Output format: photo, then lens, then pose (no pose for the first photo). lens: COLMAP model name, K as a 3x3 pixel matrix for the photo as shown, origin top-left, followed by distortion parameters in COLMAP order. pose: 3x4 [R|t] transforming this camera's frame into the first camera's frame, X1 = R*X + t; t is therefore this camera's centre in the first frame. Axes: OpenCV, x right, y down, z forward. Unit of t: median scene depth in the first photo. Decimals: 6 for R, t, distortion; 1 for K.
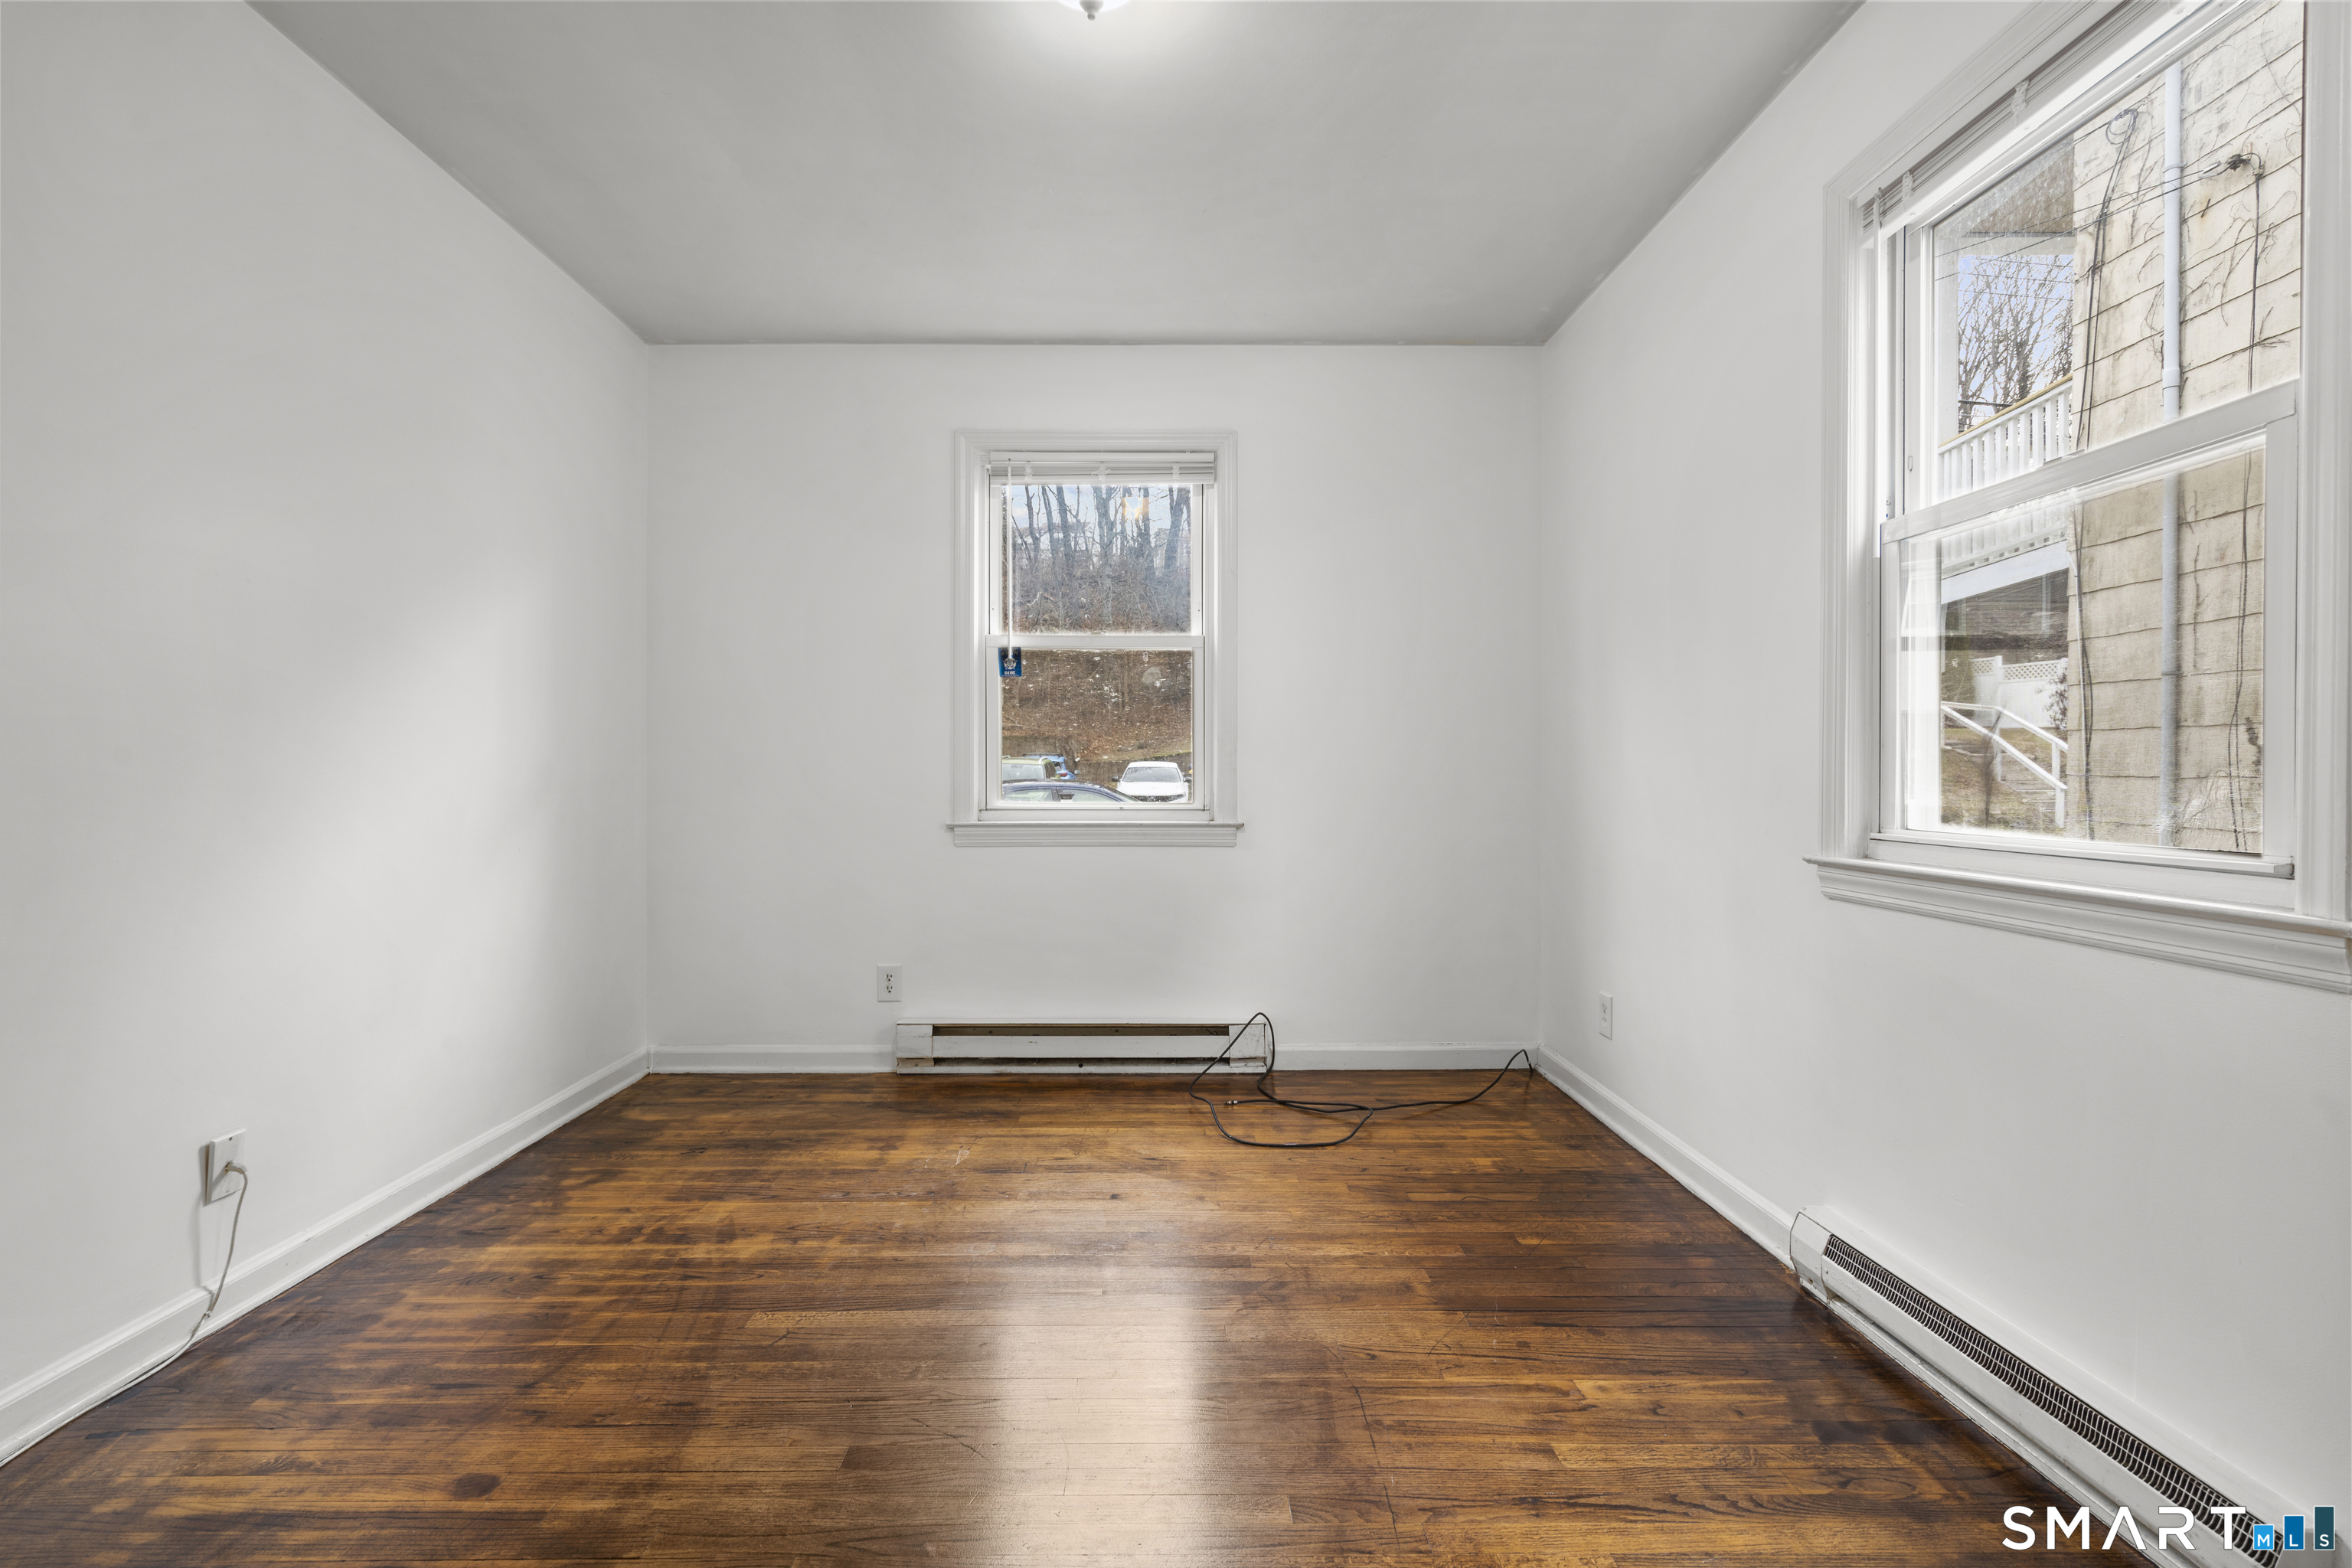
lens RADIAL K [[1082.4, 0, 1164.7], [0, 1082.4, 781.0], [0, 0, 1]] dist [-0.004427, 0.003184]
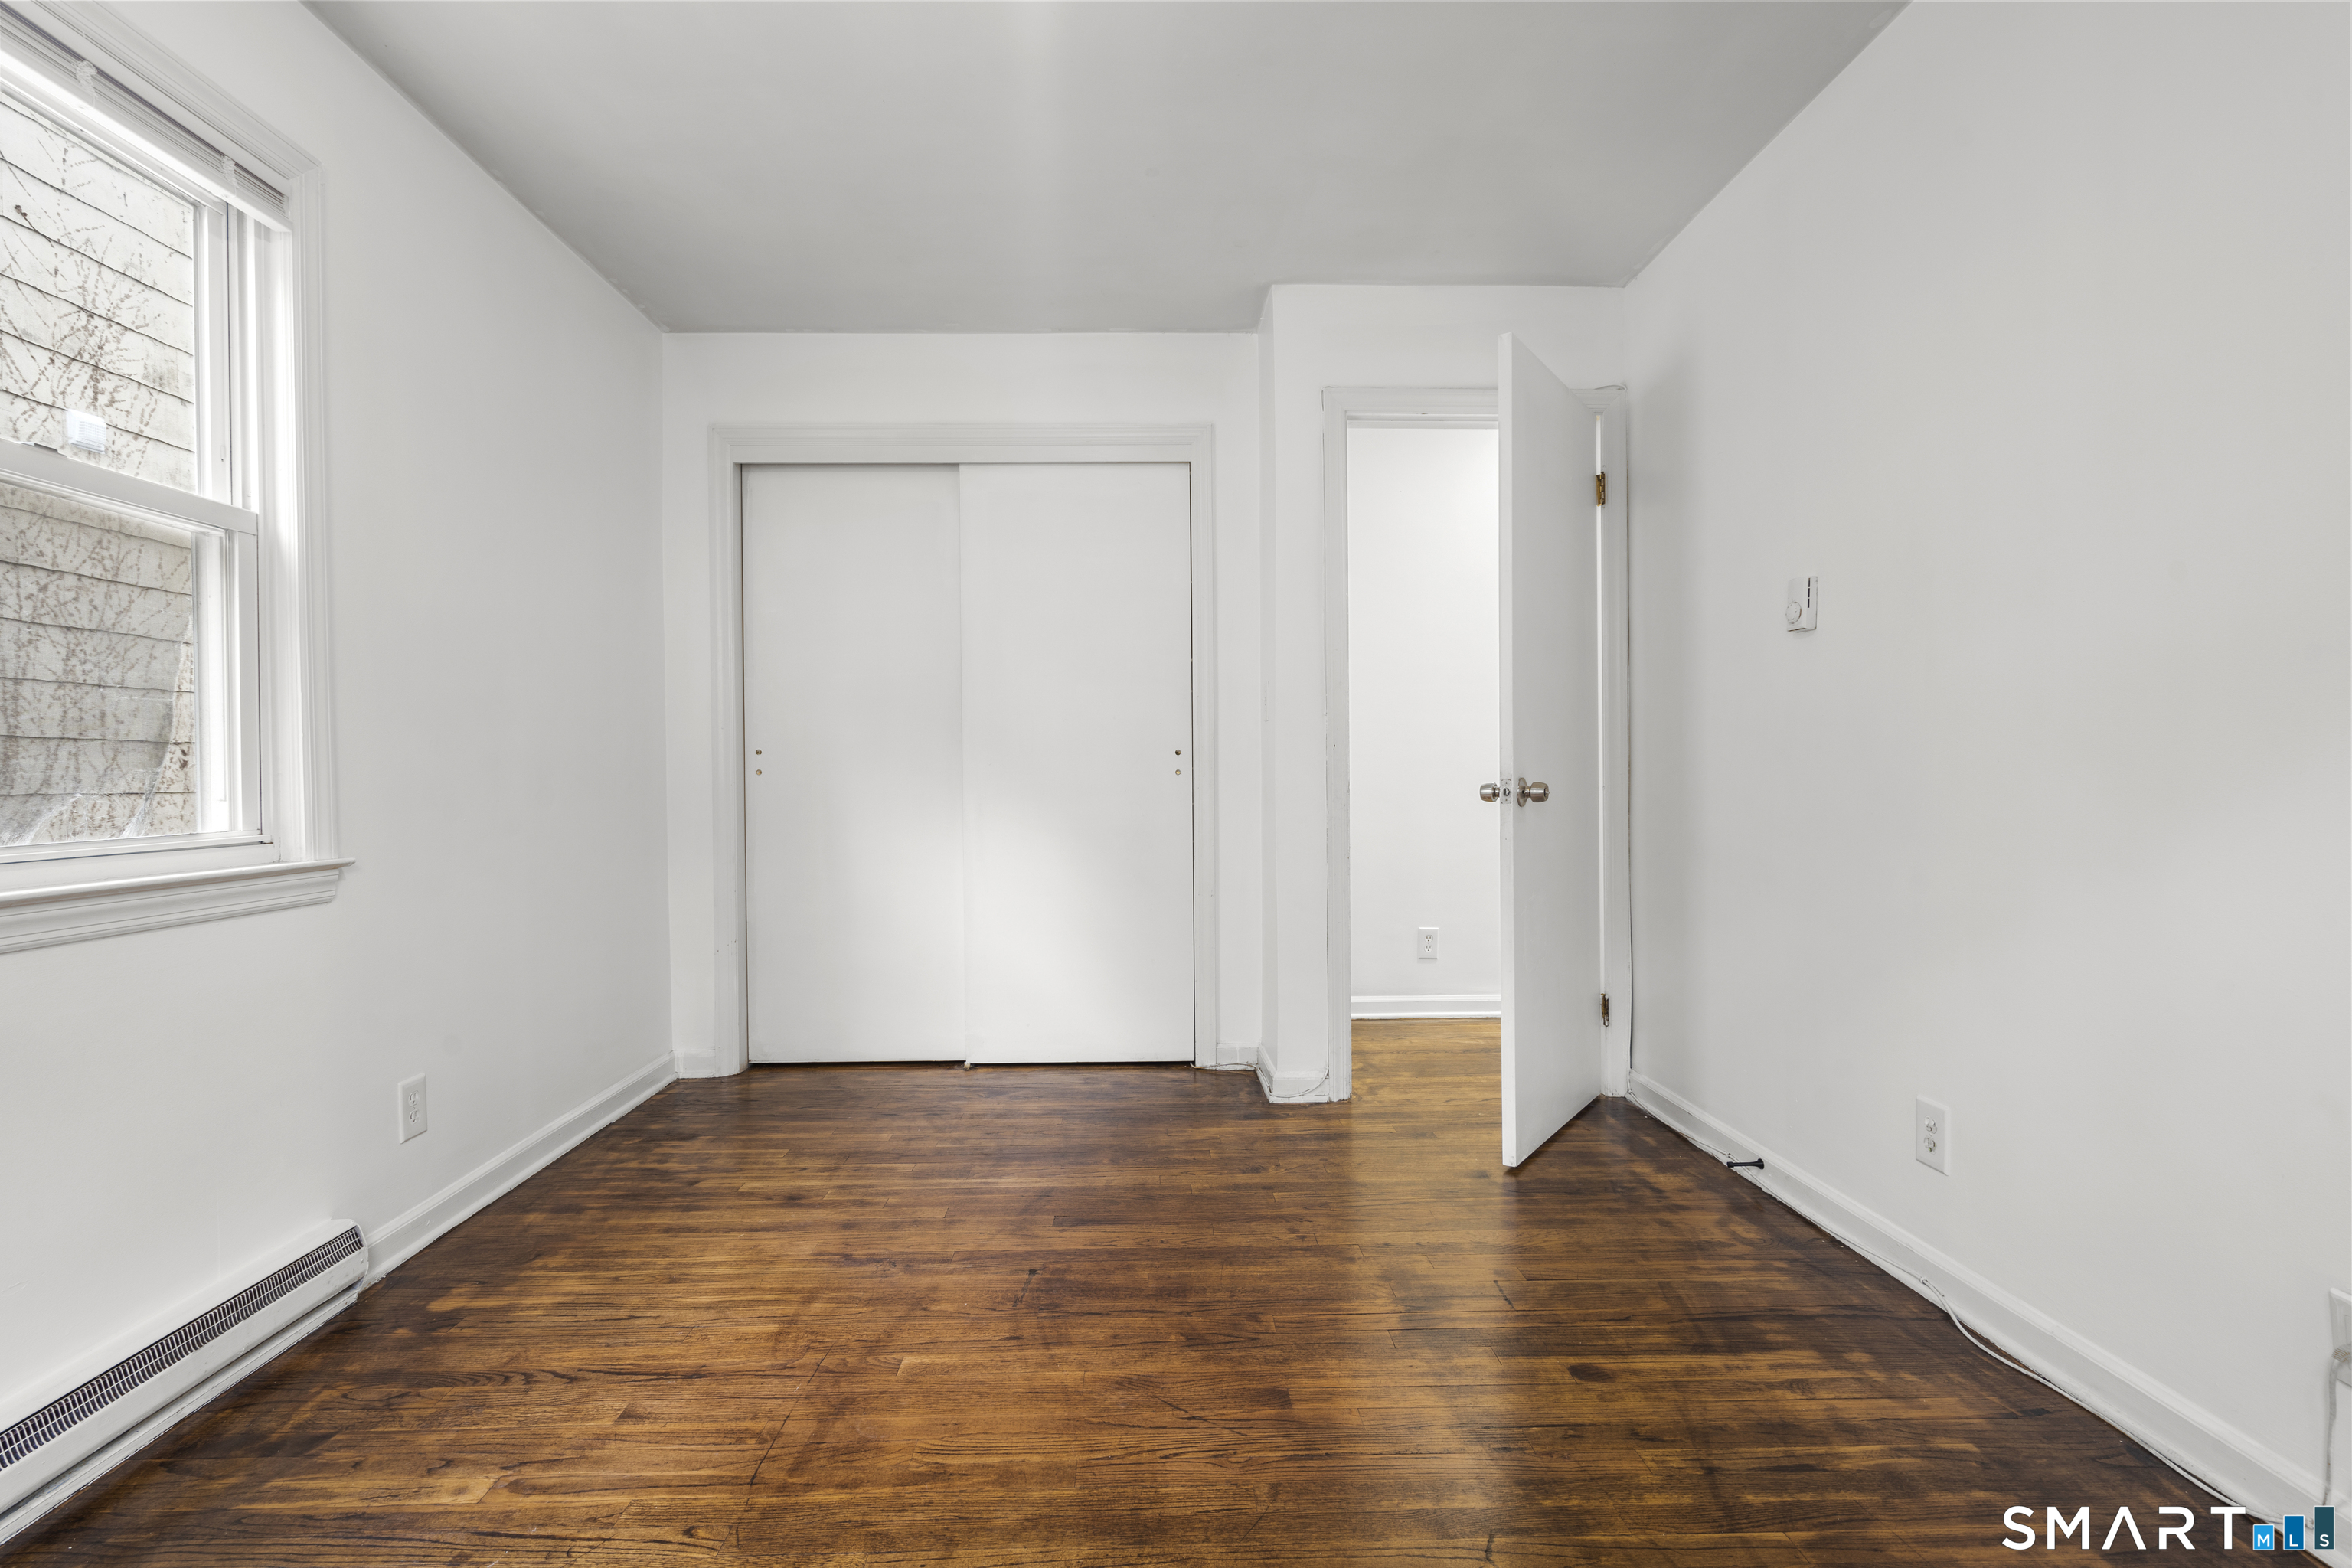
lens RADIAL K [[1082.4, 0, 1164.7], [0, 1082.4, 781.0], [0, 0, 1]] dist [-0.004427, 0.003184]
pose [[-0.999899, 0.007725, -0.011927, -0.159372], [0.007537, 0.999847, 0.015757, -0.008799], [0.012047, 0.015666, -0.999805, 2.017971]]
